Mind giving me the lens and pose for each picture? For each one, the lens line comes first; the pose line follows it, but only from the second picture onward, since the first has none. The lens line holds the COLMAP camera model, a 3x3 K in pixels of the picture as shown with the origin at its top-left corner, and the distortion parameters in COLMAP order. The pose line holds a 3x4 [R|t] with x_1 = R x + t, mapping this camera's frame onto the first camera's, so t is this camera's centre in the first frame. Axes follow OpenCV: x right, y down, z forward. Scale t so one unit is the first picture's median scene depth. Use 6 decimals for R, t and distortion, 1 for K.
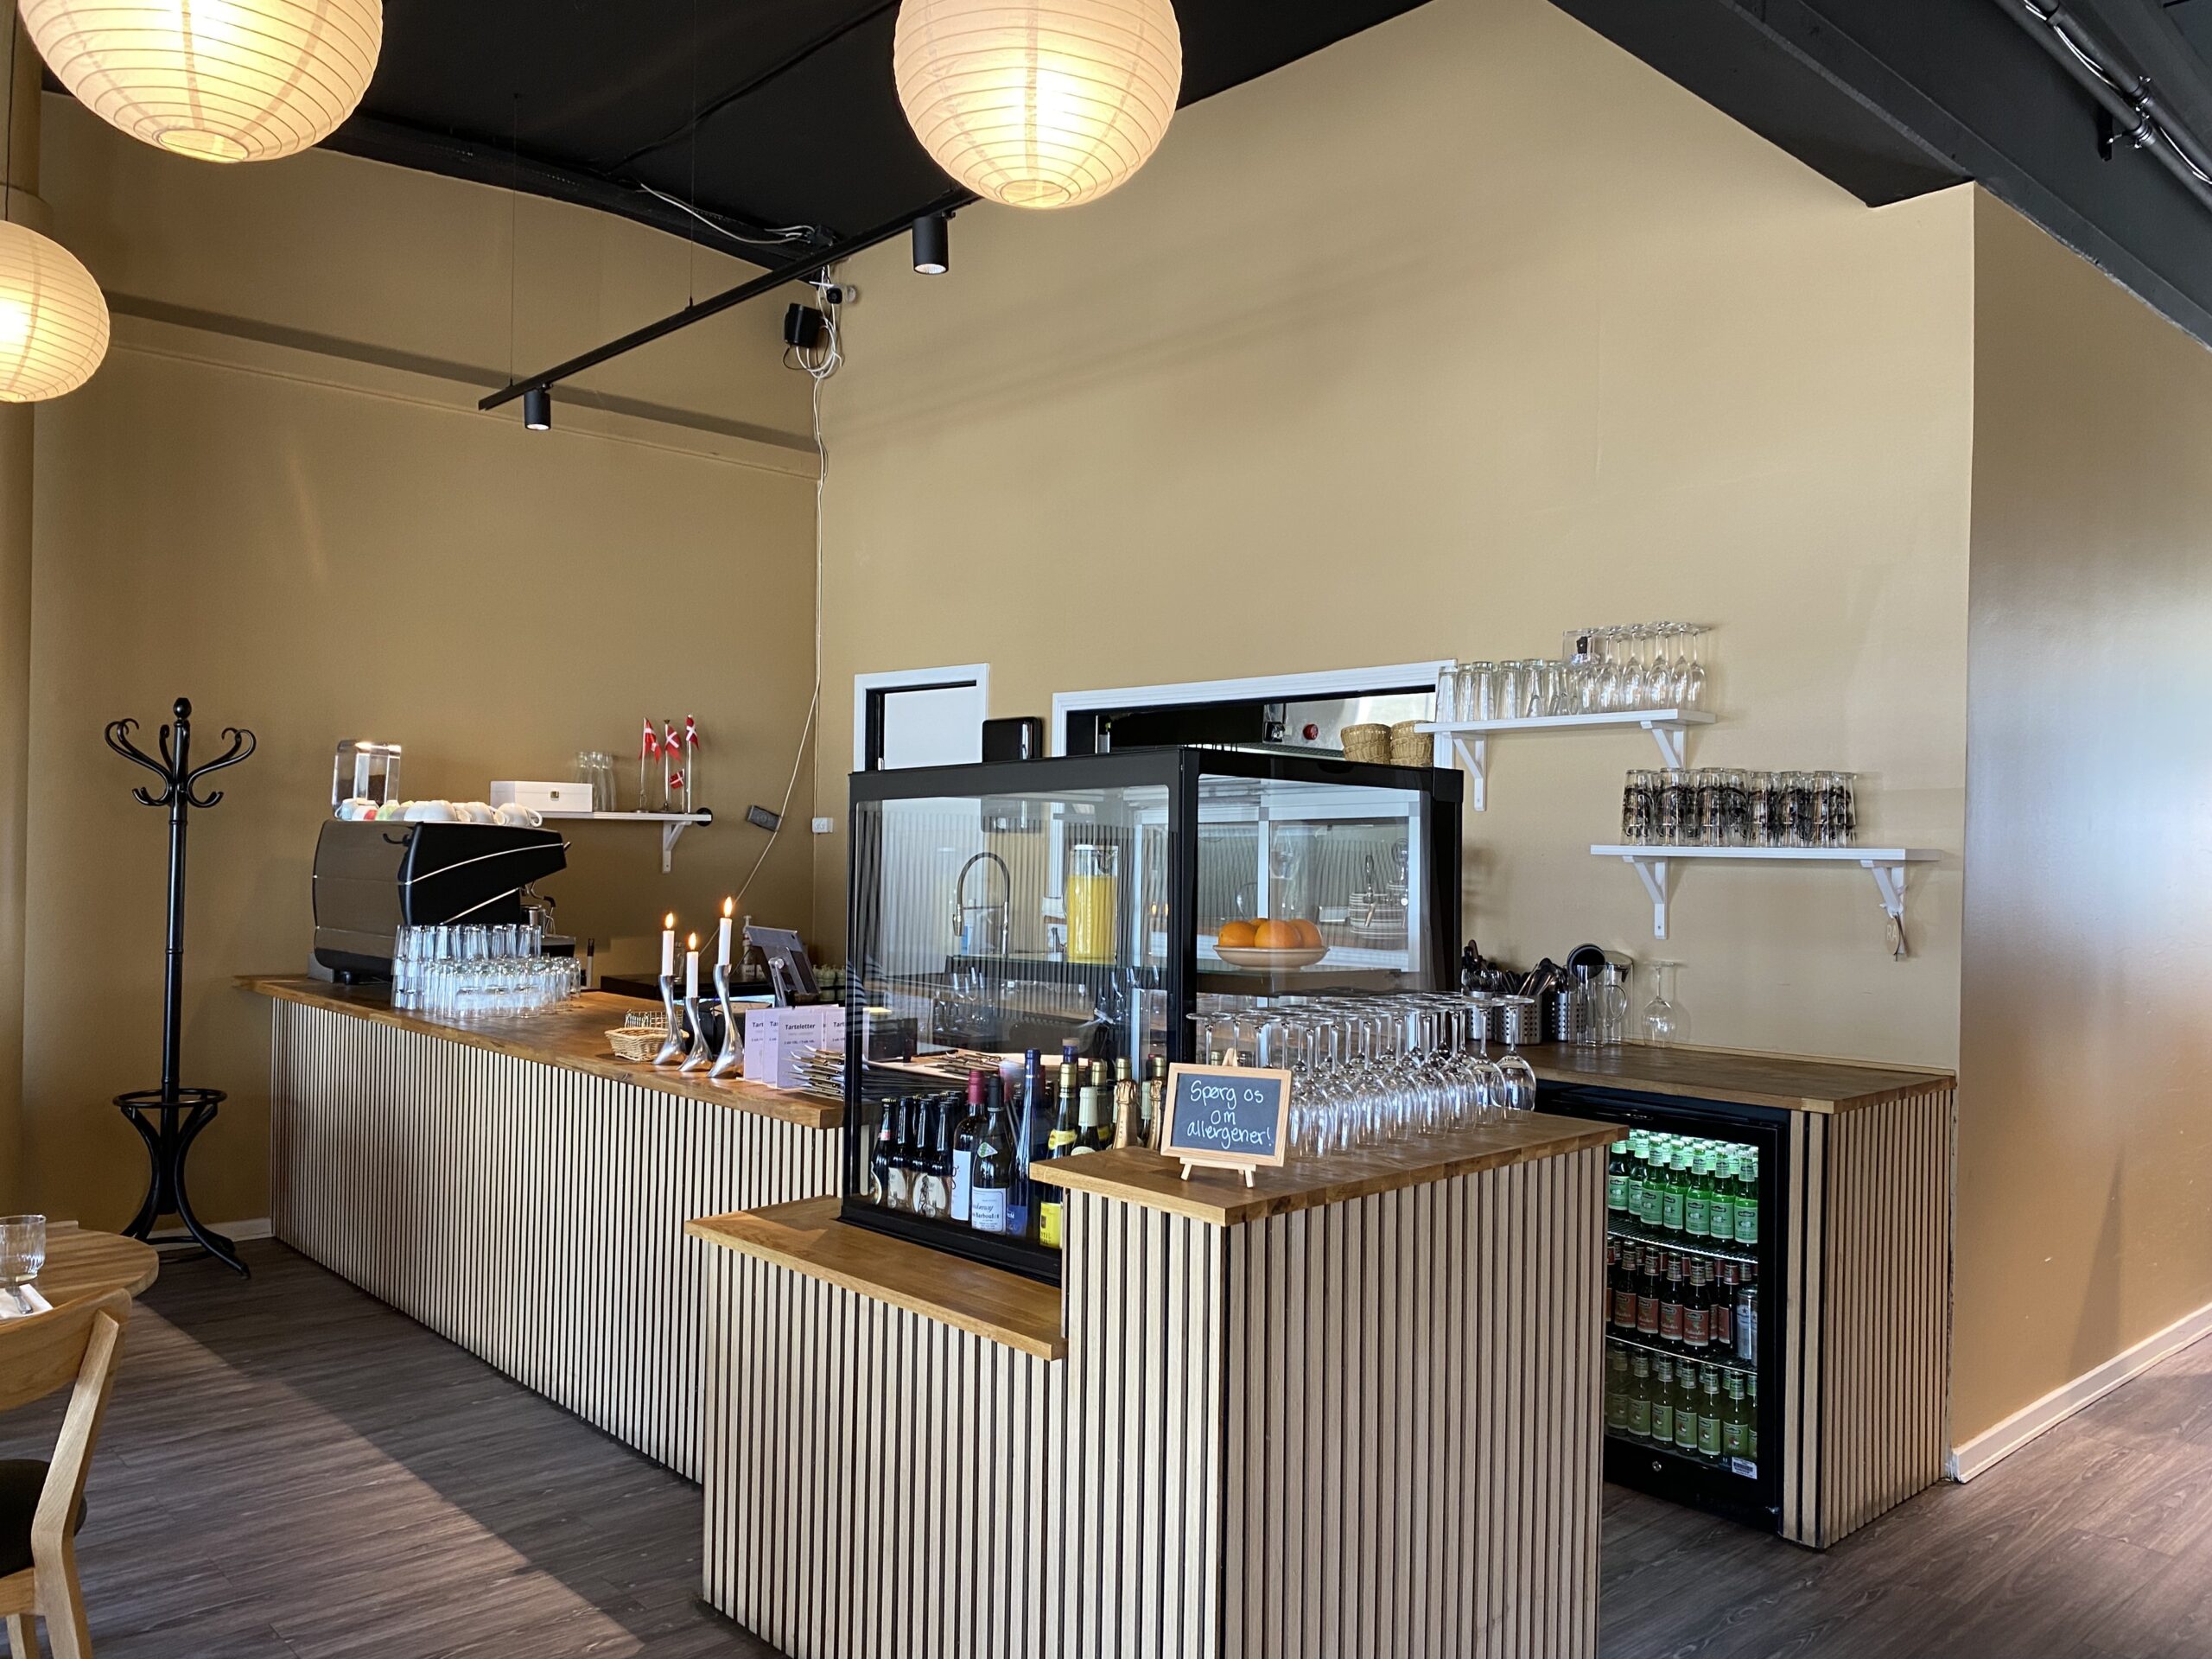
lens RADIAL K [[1668.9, 0, 1107.7], [0, 1668.9, 820.8], [0, 0, 1]] dist [-0.011235, -0.028616]
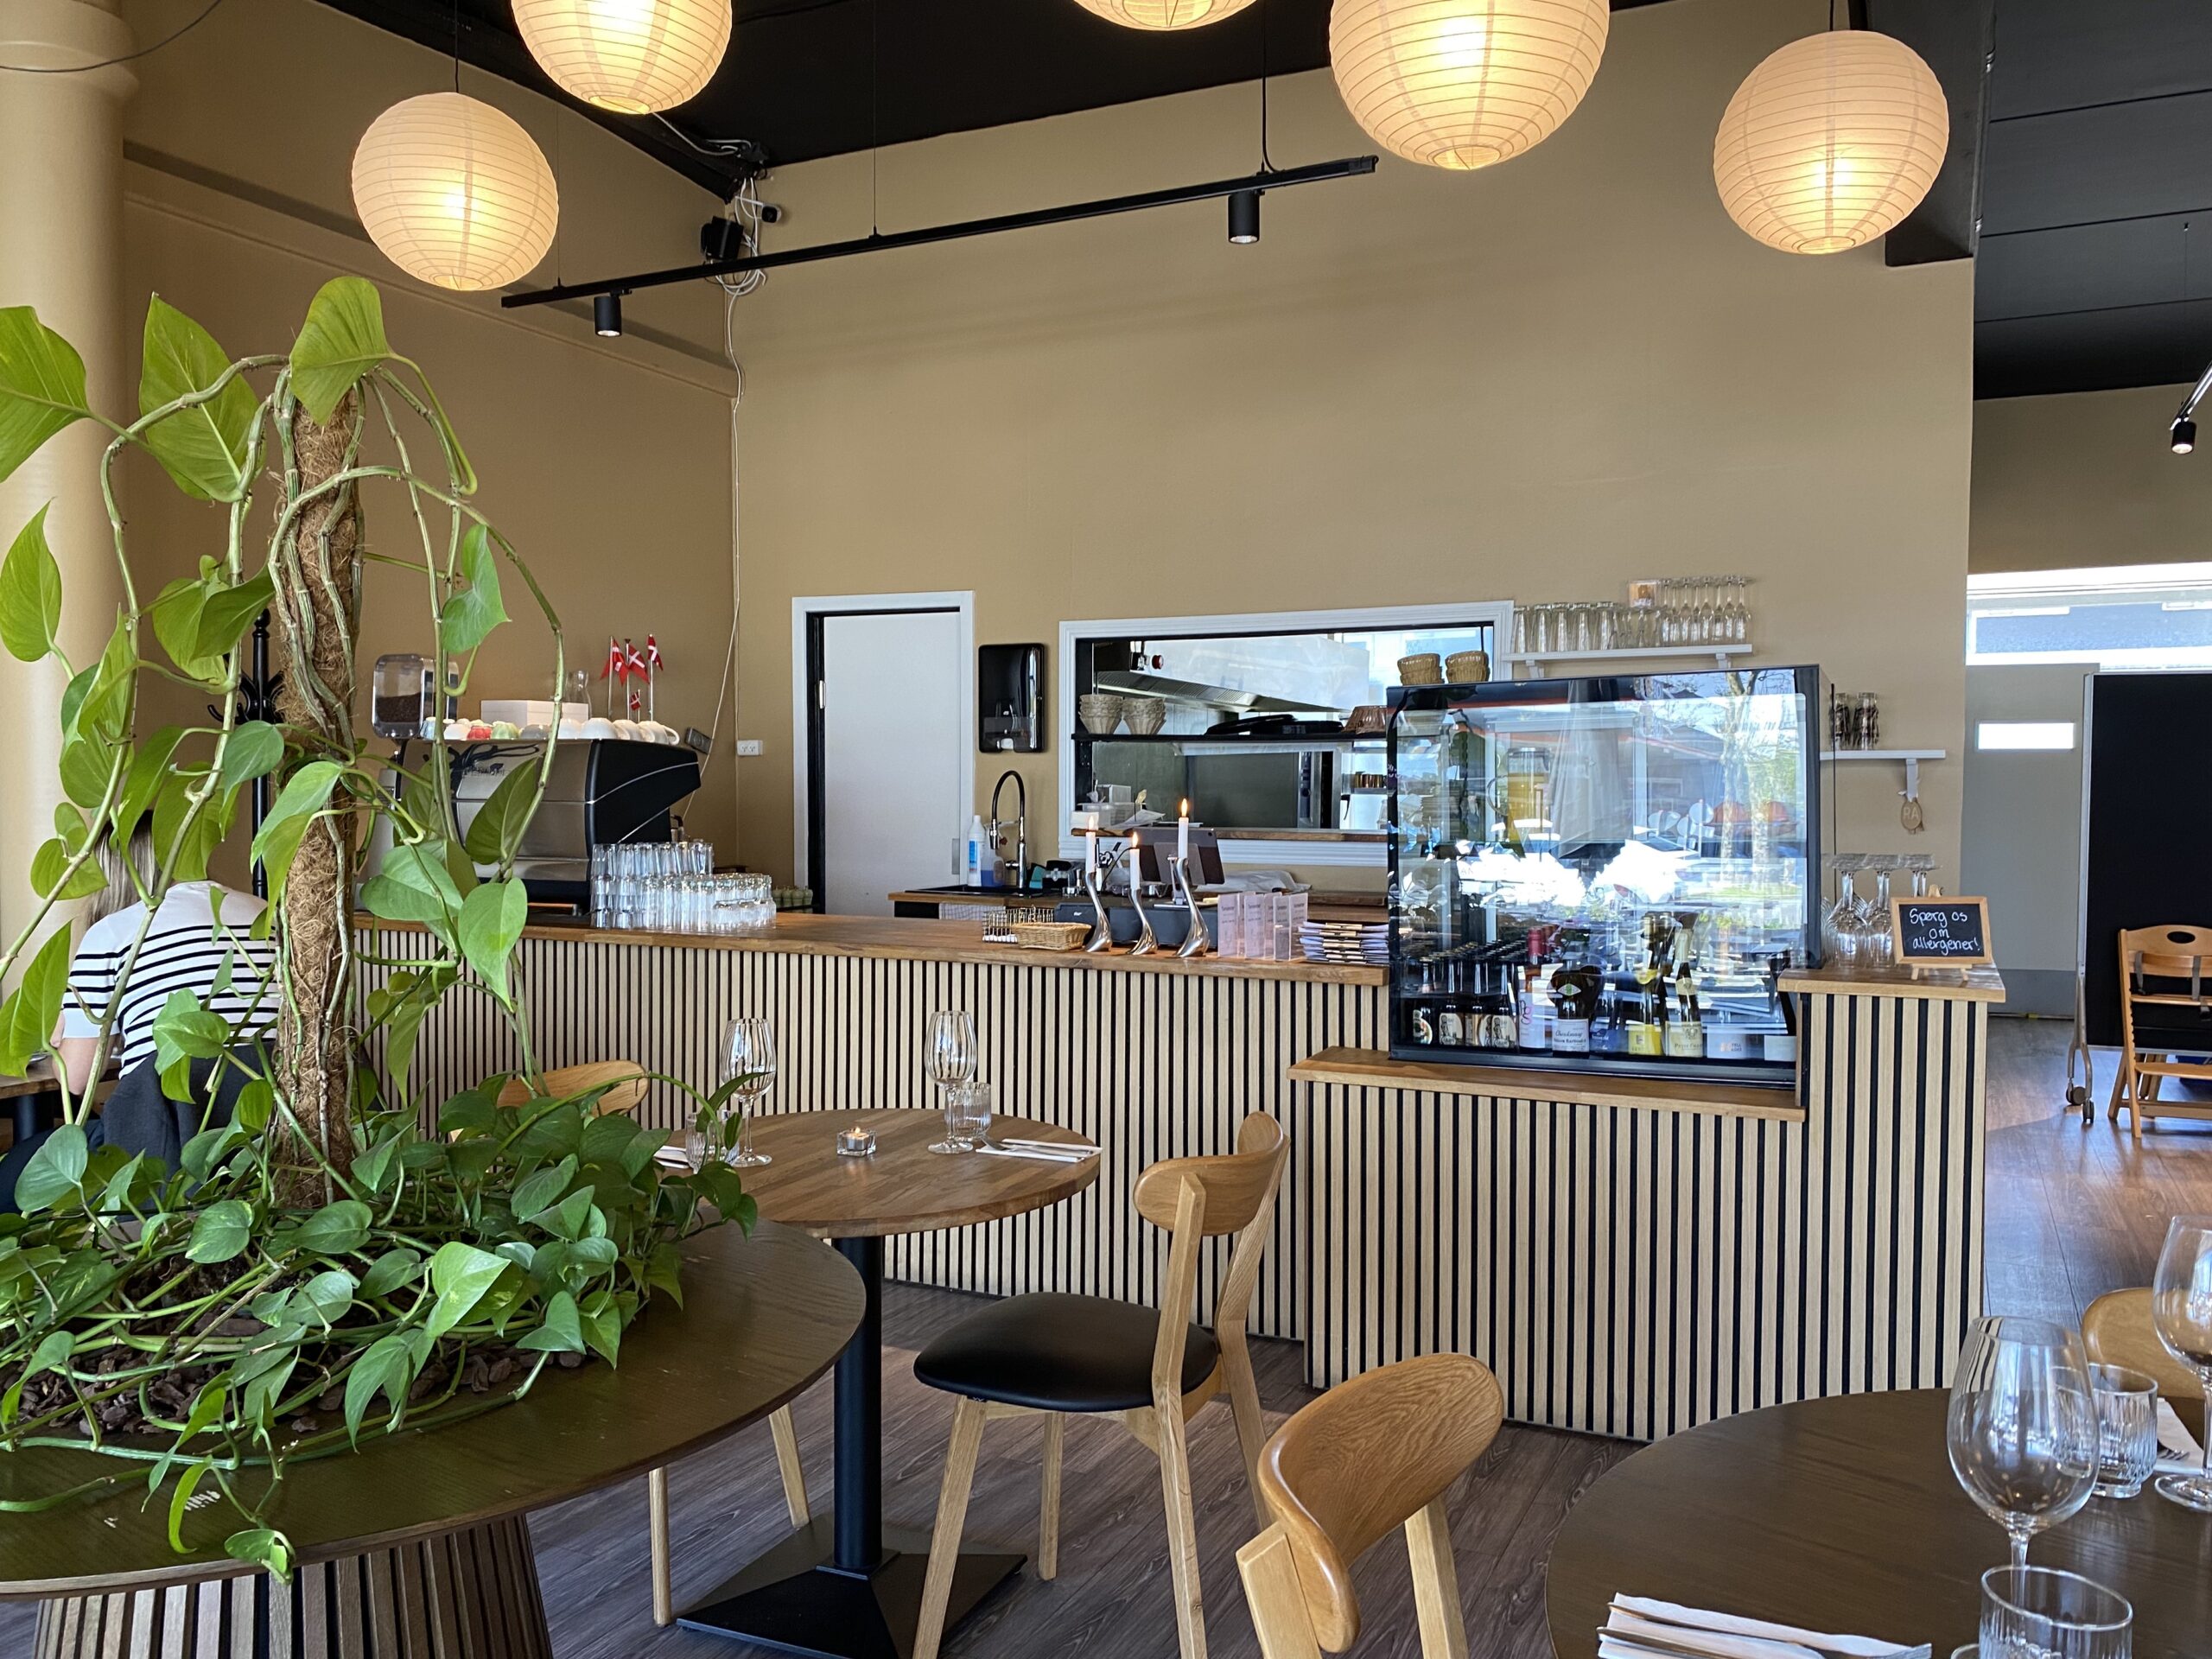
lens RADIAL K [[1668.9, 0, 1103.8], [0, 1668.9, 833.5], [0, 0, 1]] dist [-0.011235, -0.028616]
pose [[0.936431, -0.022823, 0.350108, -0.401909], [0.006293, 0.998814, 0.048281, 0.008855], [-0.350795, -0.043009, 0.935464, -0.018002]]
